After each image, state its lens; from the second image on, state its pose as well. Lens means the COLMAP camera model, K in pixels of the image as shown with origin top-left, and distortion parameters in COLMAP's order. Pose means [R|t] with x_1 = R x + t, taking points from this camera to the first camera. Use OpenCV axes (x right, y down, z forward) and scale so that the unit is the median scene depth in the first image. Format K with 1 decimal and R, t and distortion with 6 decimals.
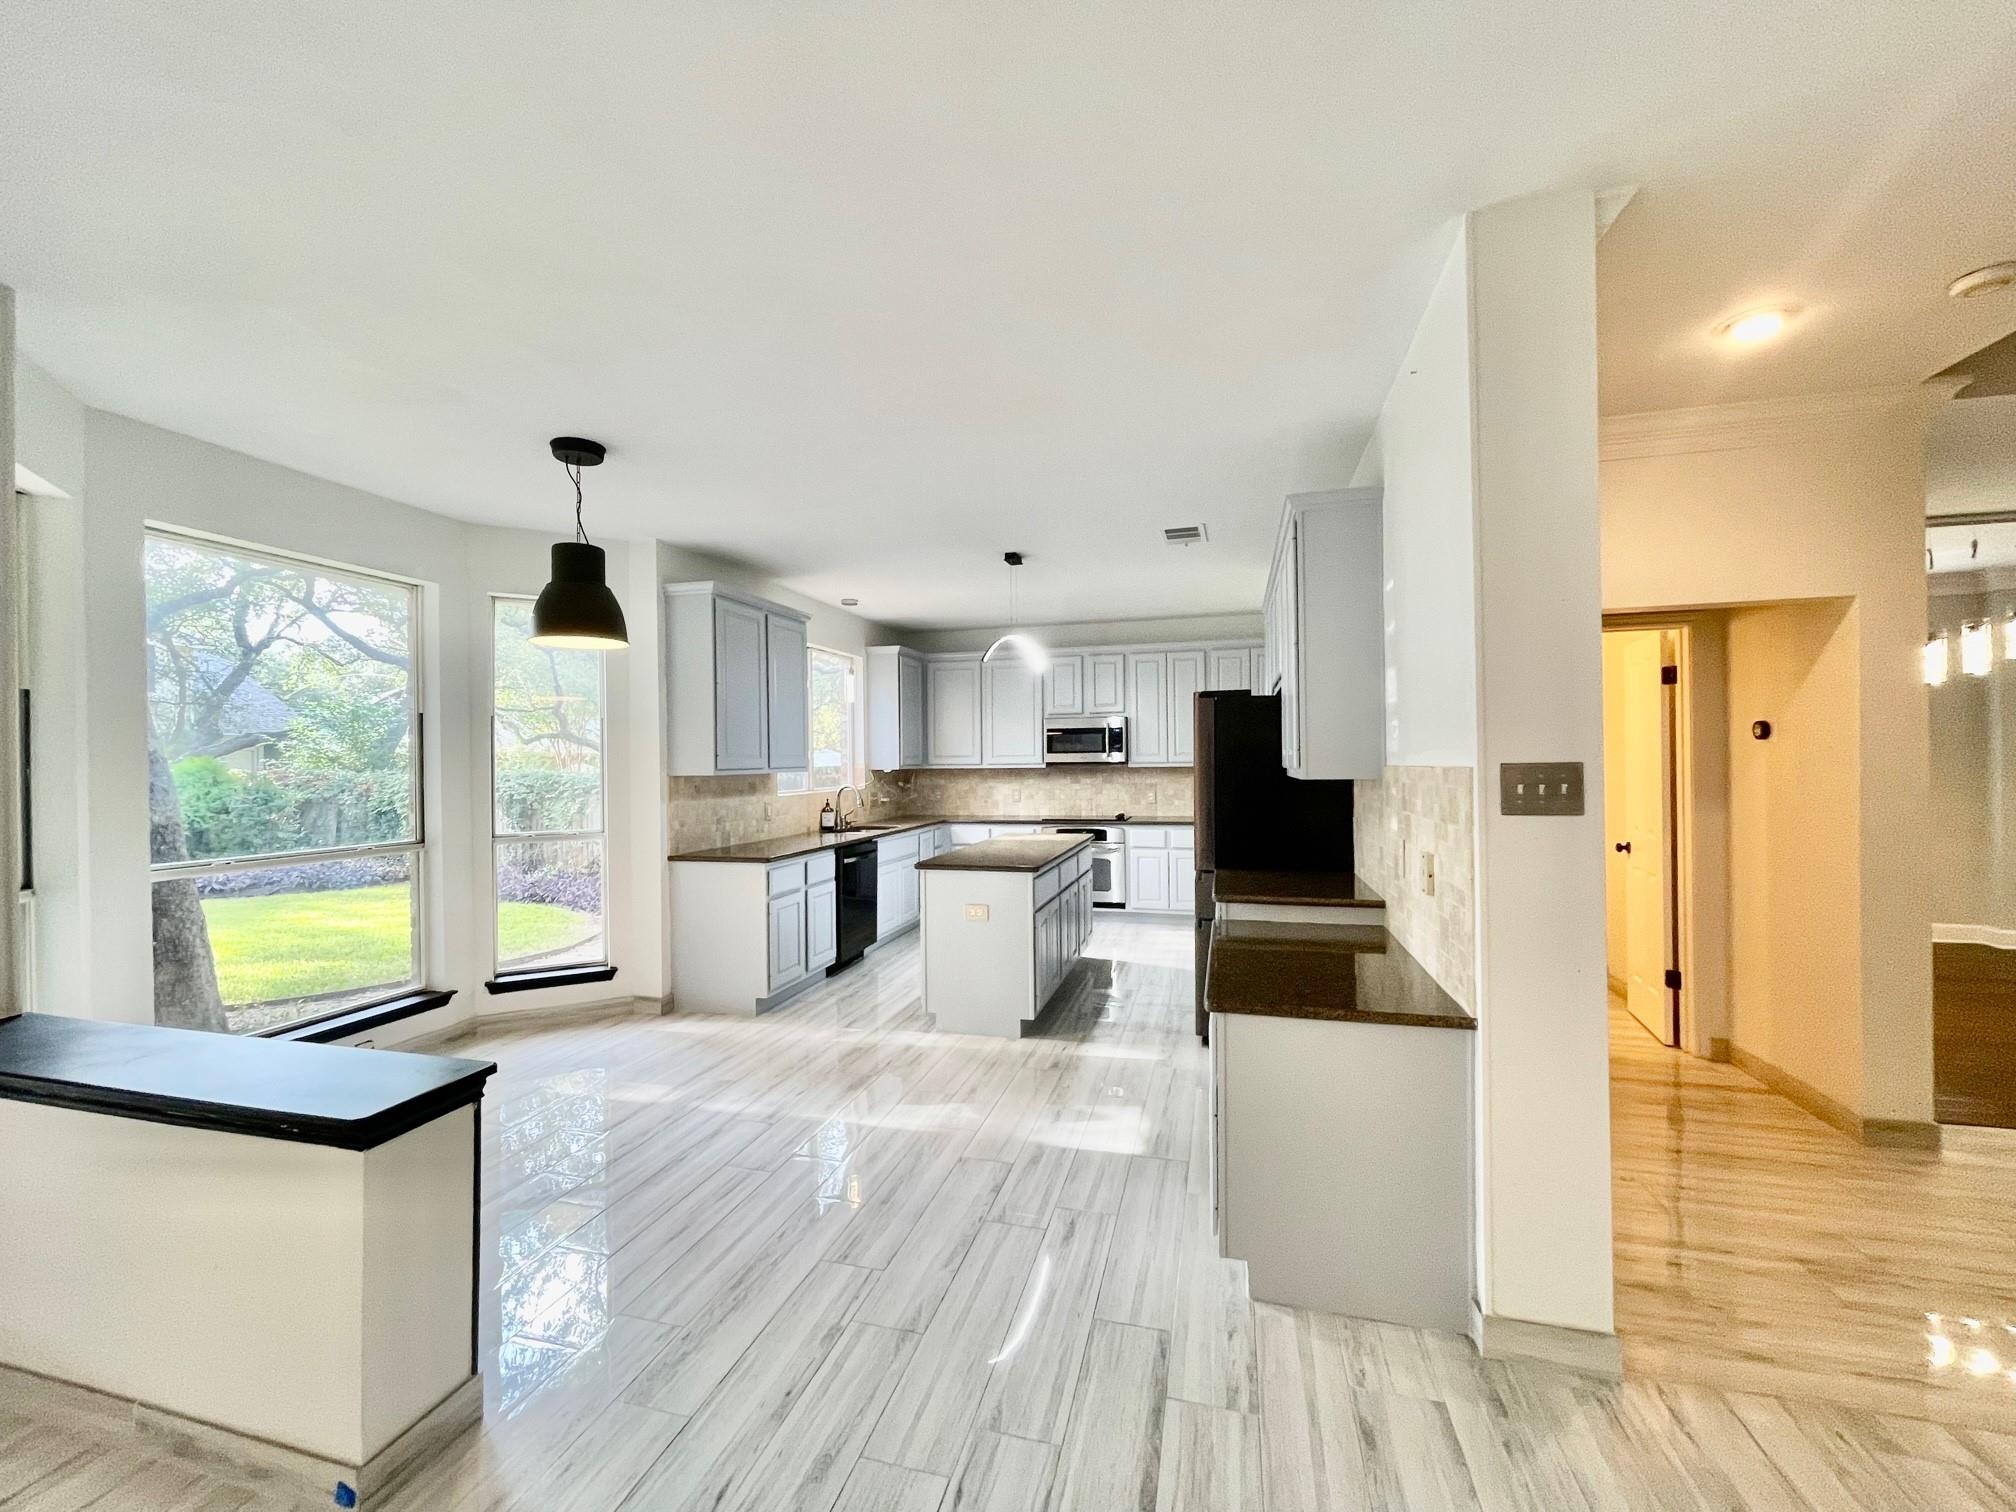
lens RADIAL K [[813.8, 0, 1005.3], [0, 813.8, 760.9], [0, 0, 1]] dist [-0.010336, 0.000934]
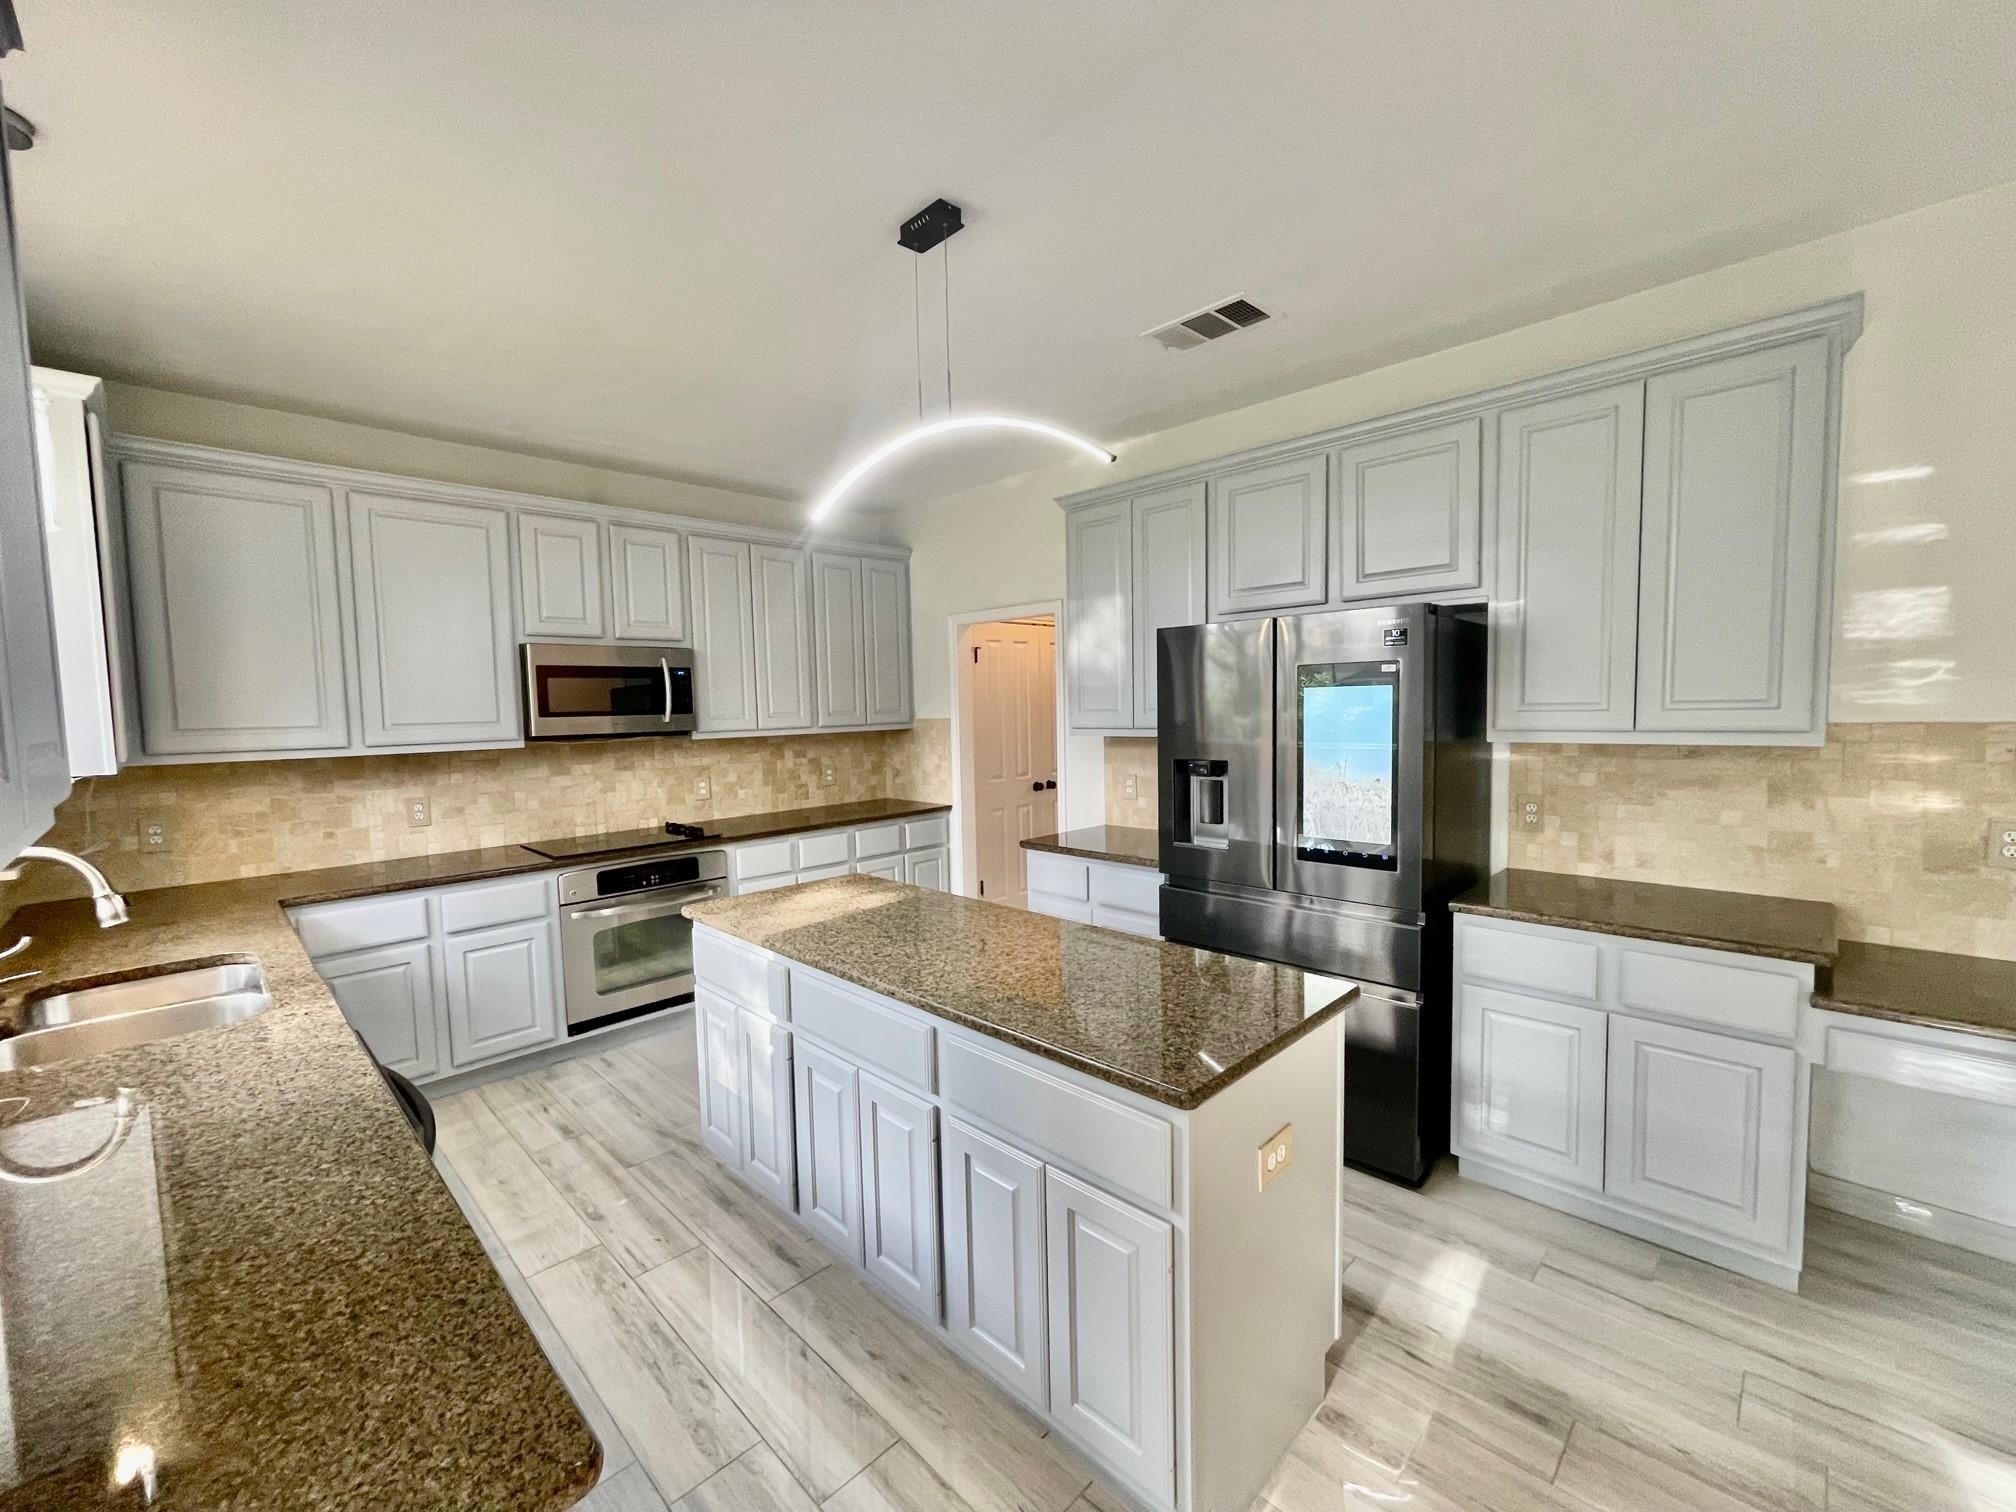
lens RADIAL K [[813.8, 0, 1010.8], [0, 813.8, 758.2], [0, 0, 1]] dist [-0.010336, 0.000934]
pose [[0.484568, -0.058319, 0.872808, -0.220477], [0.014216, 0.998168, 0.058803, -0.009068], [-0.874638, -0.016086, 0.484509, 0.513435]]
